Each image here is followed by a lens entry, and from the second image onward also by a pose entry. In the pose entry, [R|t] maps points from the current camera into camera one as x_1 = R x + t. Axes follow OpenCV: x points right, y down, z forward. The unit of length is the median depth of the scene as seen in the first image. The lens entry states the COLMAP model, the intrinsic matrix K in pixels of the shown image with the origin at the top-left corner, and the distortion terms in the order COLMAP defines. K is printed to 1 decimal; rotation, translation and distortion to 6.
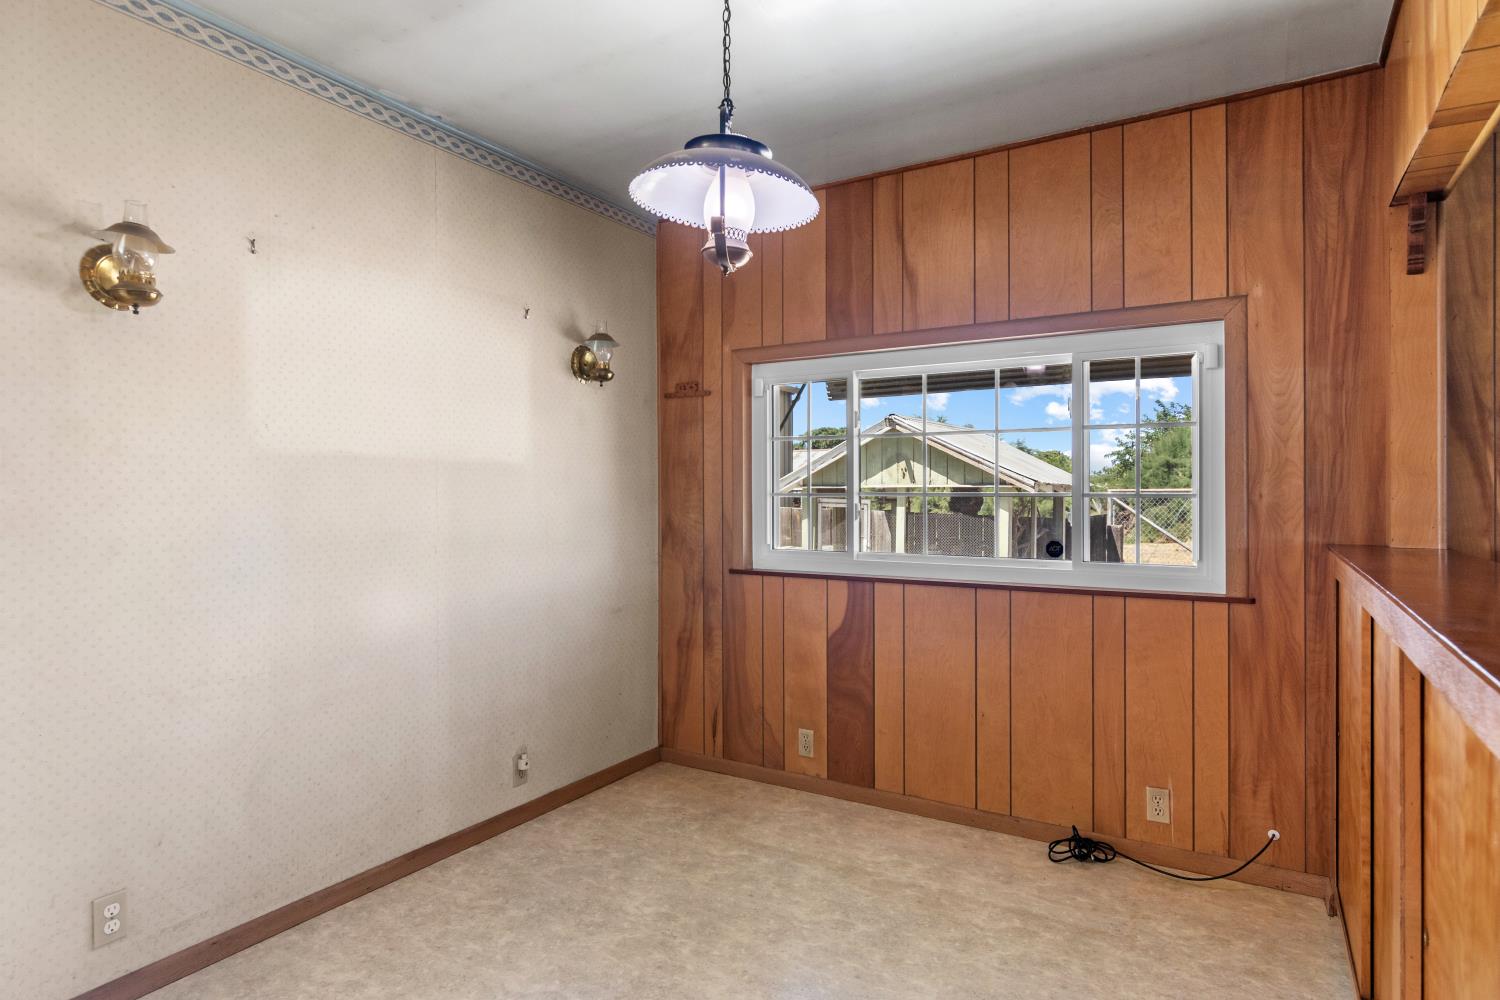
lens RADIAL K [[829.9, 0, 751.1], [0, 829.9, 489.8], [0, 0, 1]] dist [0.003582, -0.000769]
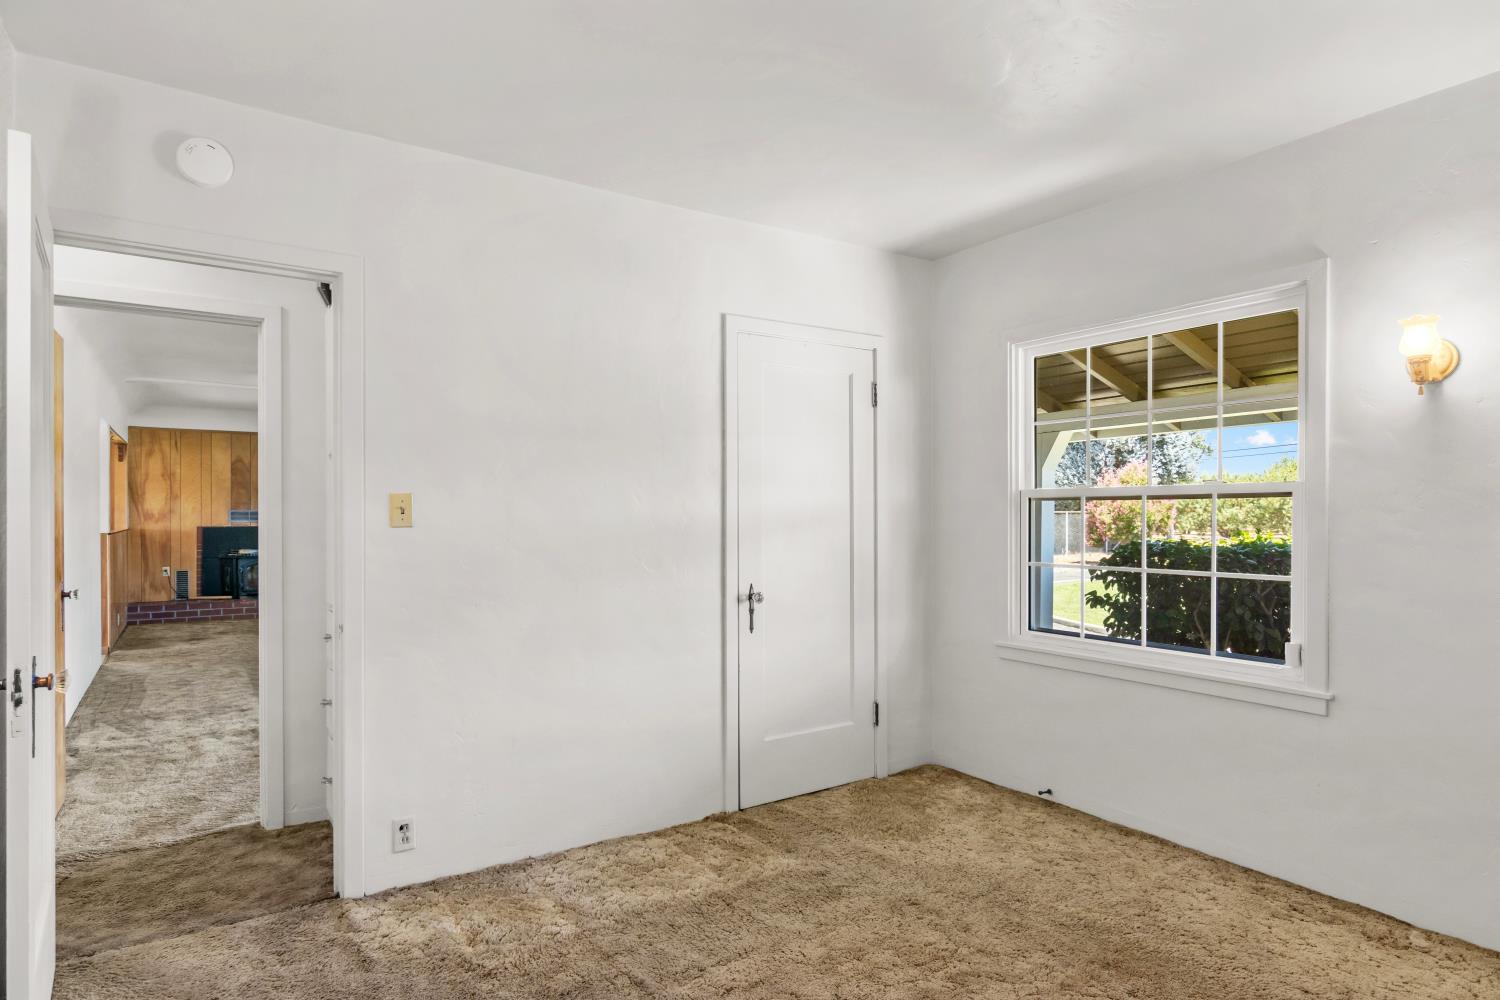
lens RADIAL K [[843.2, 0, 750.0], [0, 843.2, 500.0], [0, 0, 1]] dist [0.001496, 0.000163]
pose [[0.427198, 0.011963, 0.904079, -1.159500], [0.000267, 0.999911, -0.013358, -0.010421], [-0.904158, 0.005948, 0.427157, -2.543595]]
